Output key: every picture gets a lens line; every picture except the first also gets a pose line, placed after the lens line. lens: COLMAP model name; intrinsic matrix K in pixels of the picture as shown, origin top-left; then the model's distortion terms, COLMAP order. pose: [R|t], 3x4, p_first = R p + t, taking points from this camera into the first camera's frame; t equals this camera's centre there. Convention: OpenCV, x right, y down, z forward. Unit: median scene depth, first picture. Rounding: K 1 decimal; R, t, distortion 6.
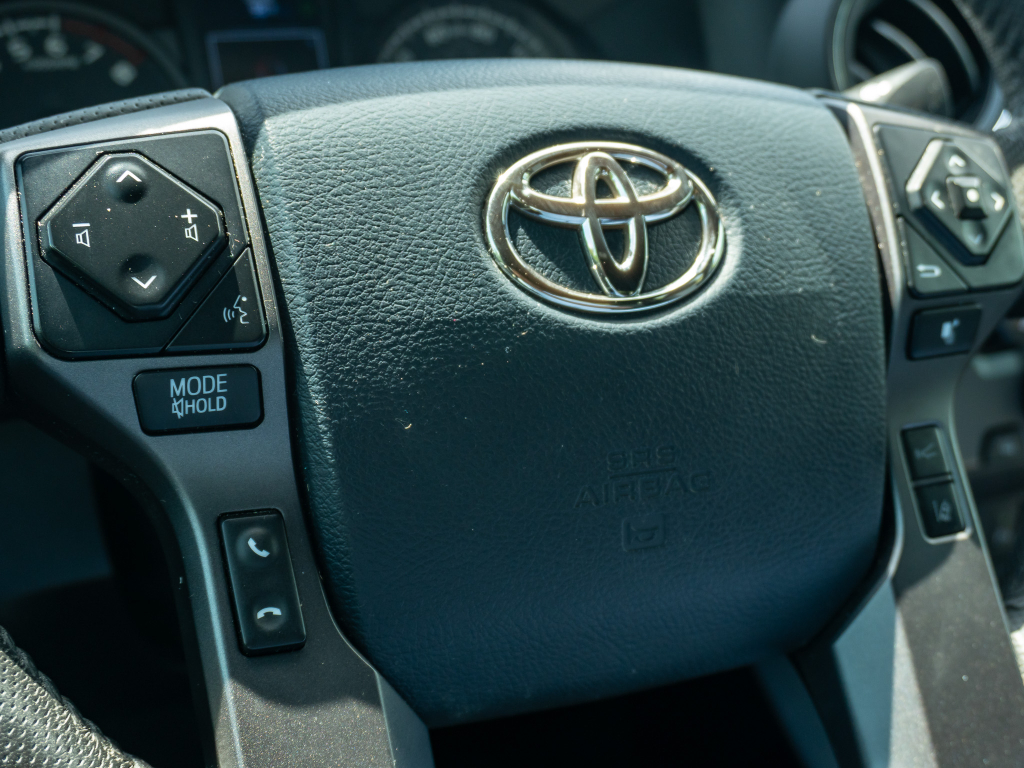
lens RADIAL K [[1308.3, 0, 512.1], [0, 1308.3, 383.7], [0, 0, 1]] dist [0.028913, 0.000000]
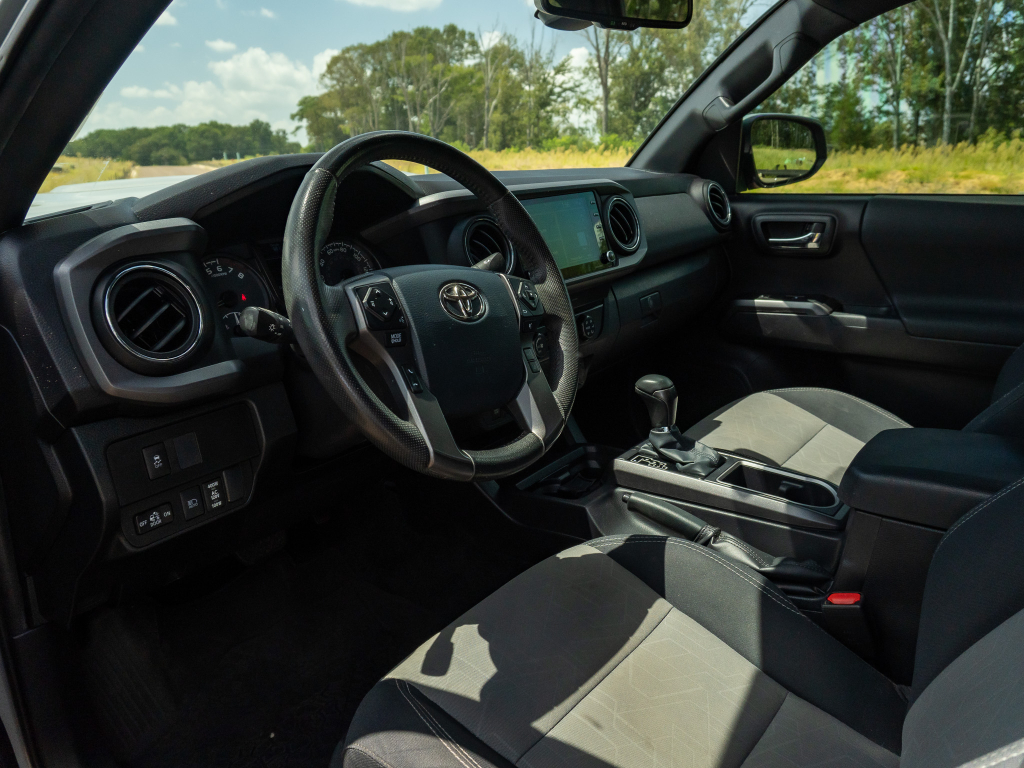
lens RADIAL K [[785.3, 0, 526.5], [0, 785.3, 378.3], [0, 0, 1]] dist [-0.018285, 0.011467]
pose [[0.904935, -0.061289, 0.421113, -0.865064], [0.100363, 0.992397, -0.071238, 0.349443], [-0.413546, 0.106729, 0.904206, -1.474375]]
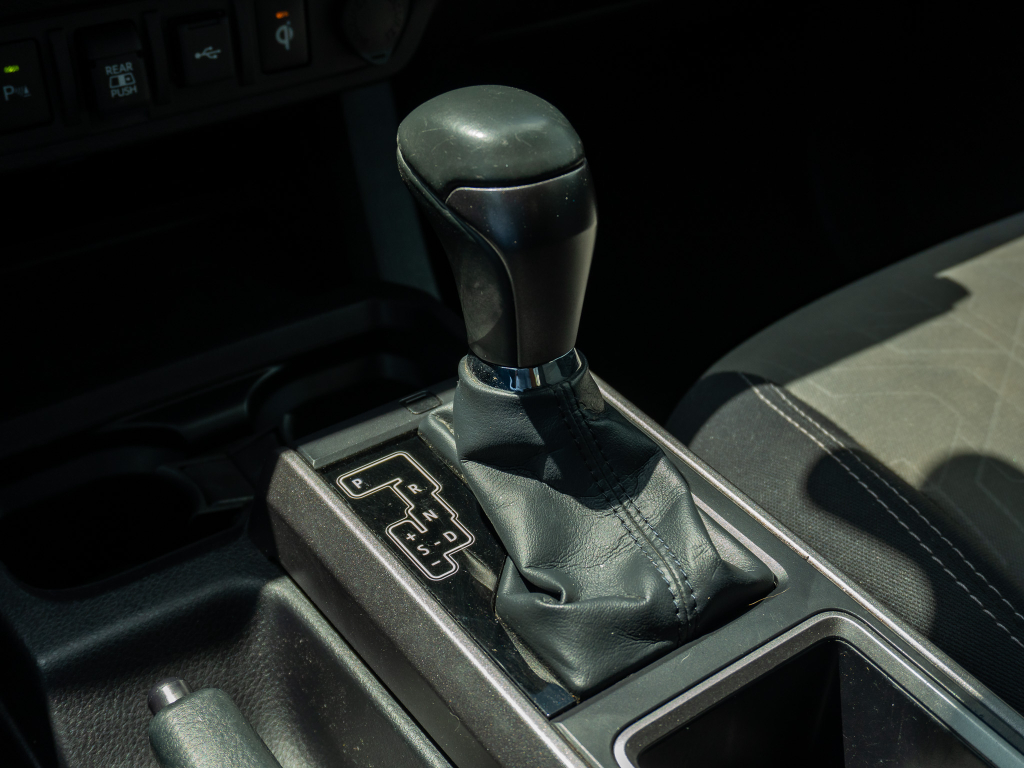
lens RADIAL K [[1308.3, 0, 513.5], [0, 1308.3, 384.5], [0, 0, 1]] dist [0.028913, 0.000000]
pose [[0.984089, 0.012590, 0.177227, 1.143622], [-0.055729, 0.969022, 0.240604, 0.082676], [-0.168708, -0.246653, 0.954306, 0.517003]]
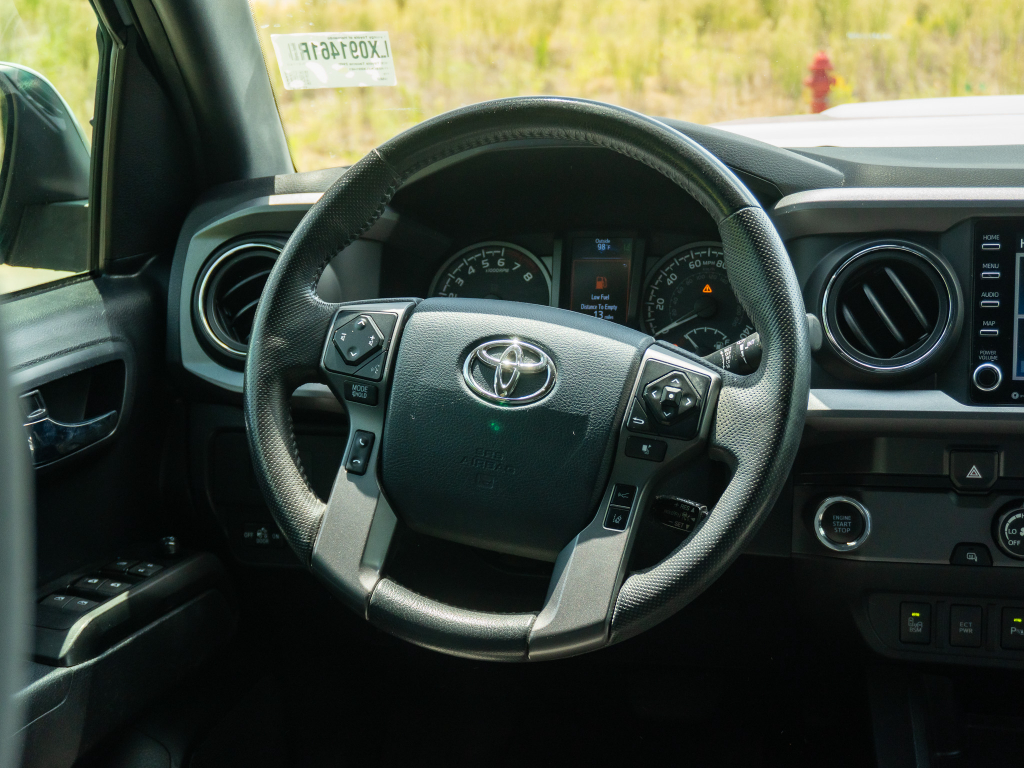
lens RADIAL K [[1527.8, 0, 517.5], [0, 1527.8, 390.3], [0, 0, 1]] dist [0.020799, 0.000000]
pose [[0.728450, 0.215476, -0.650331, 2.232377], [-0.268065, 0.963216, 0.018880, -0.151380], [0.630478, 0.160578, 0.759416, -1.452167]]
